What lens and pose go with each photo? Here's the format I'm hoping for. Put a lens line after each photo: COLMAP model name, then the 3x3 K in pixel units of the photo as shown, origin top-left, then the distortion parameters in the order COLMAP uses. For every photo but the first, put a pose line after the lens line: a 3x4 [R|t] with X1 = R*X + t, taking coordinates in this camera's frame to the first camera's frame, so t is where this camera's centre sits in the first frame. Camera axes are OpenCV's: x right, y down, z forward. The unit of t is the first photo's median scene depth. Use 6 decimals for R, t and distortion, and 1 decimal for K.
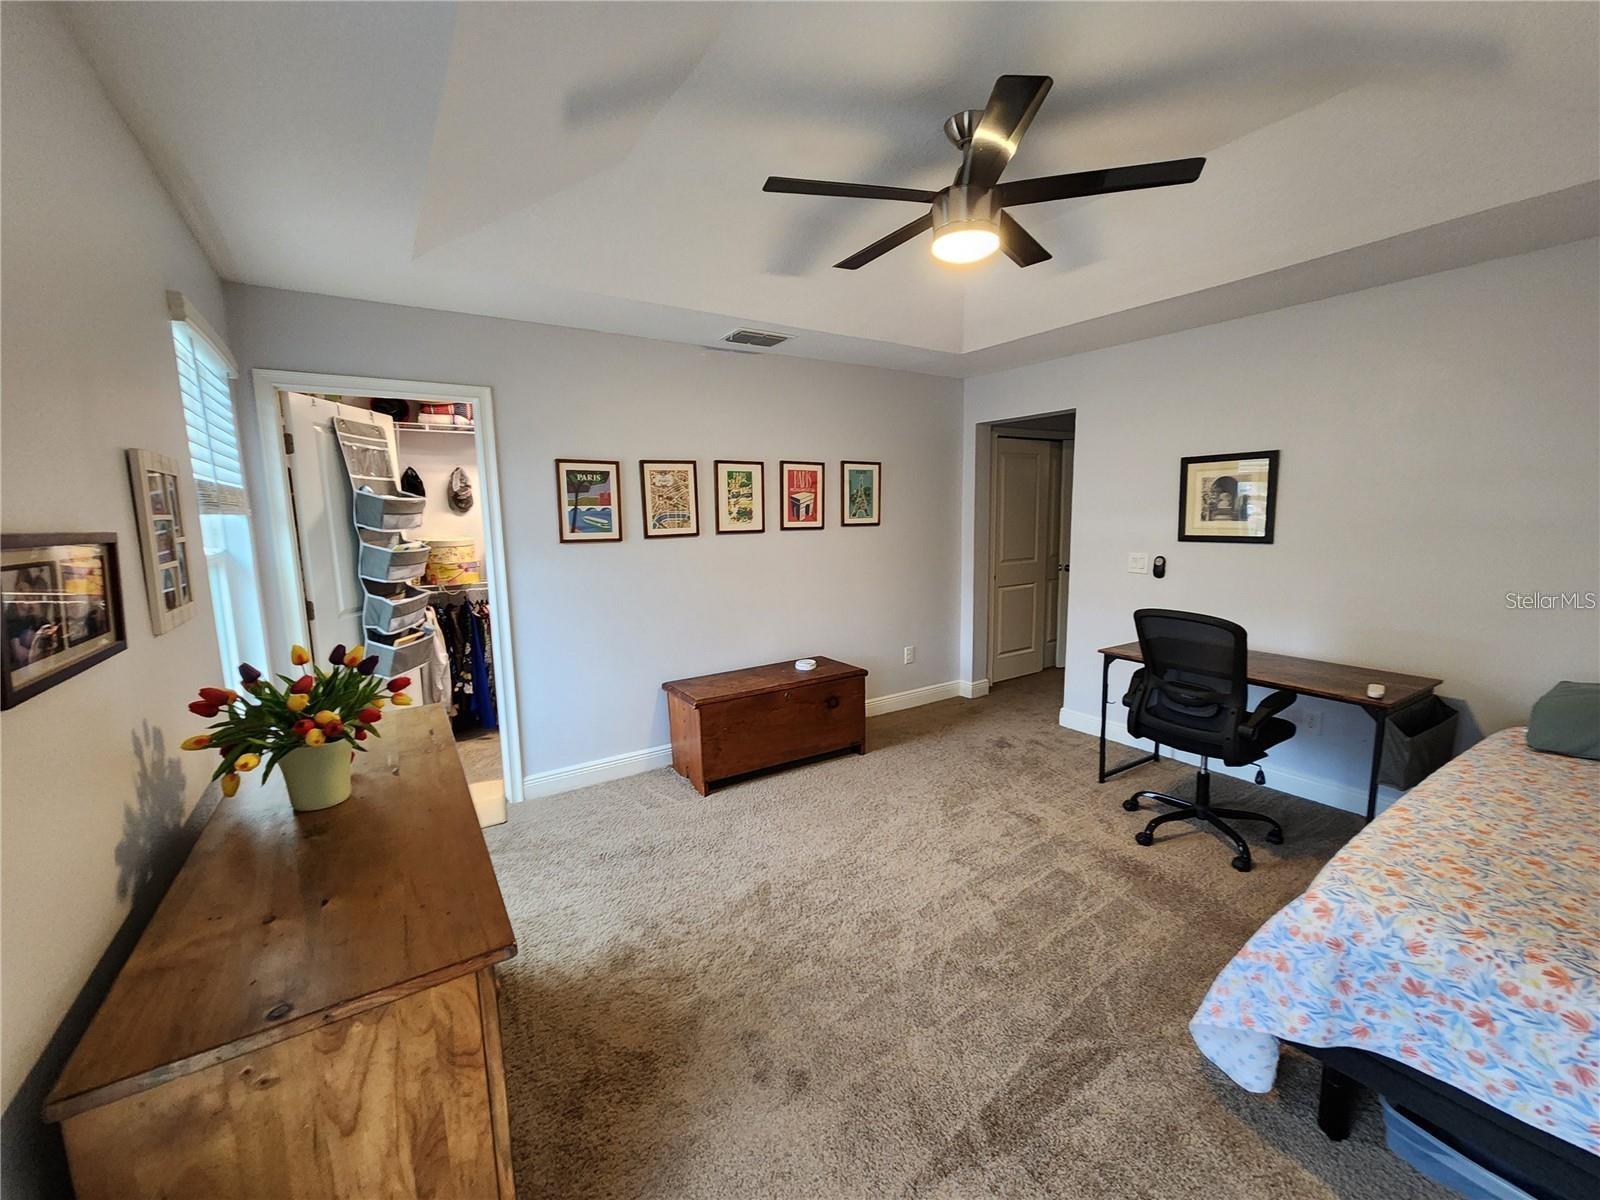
lens RADIAL K [[648.2, 0, 800.3], [0, 648.2, 594.7], [0, 0, 1]] dist [0.002440, -0.004060]
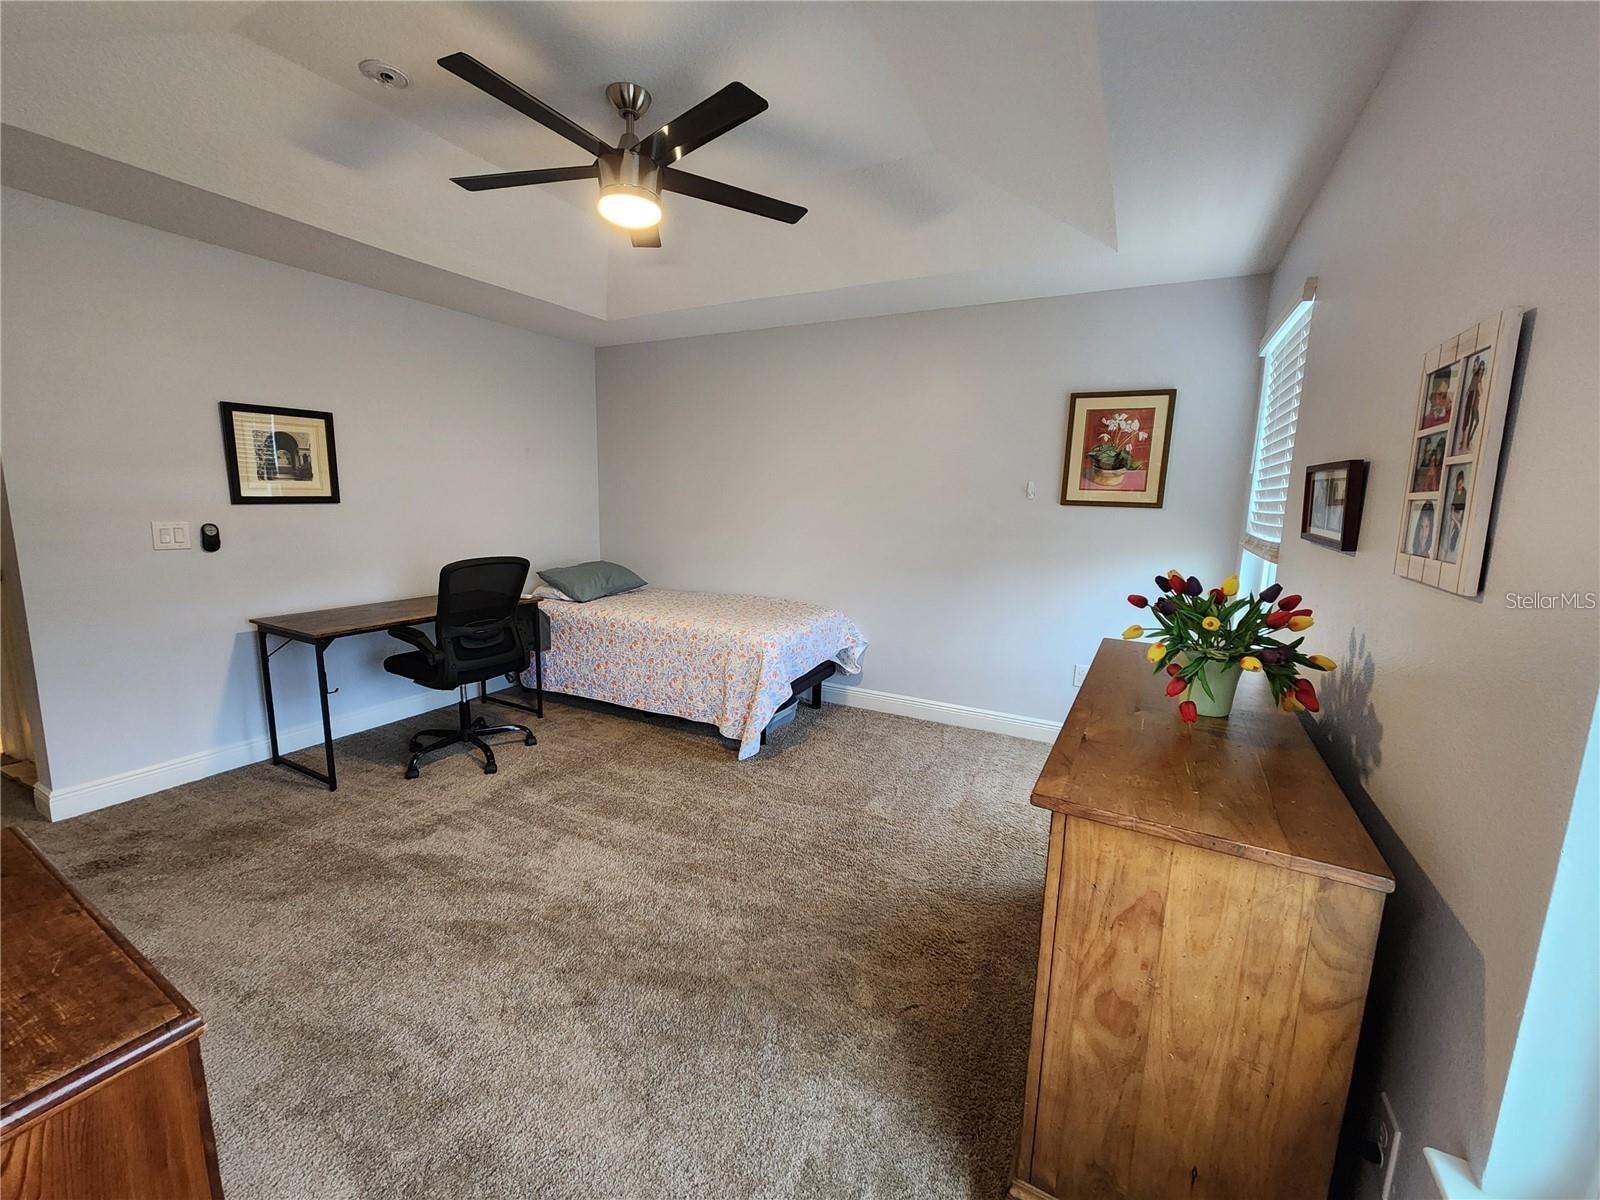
lens RADIAL K [[648.2, 0, 800.3], [0, 648.2, 594.7], [0, 0, 1]] dist [0.002440, -0.004060]
pose [[-0.488177, -0.132384, 0.862646, -0.538266], [0.100363, 0.973356, 0.206170, -0.072313], [-0.866955, 0.187225, -0.461884, 0.827514]]
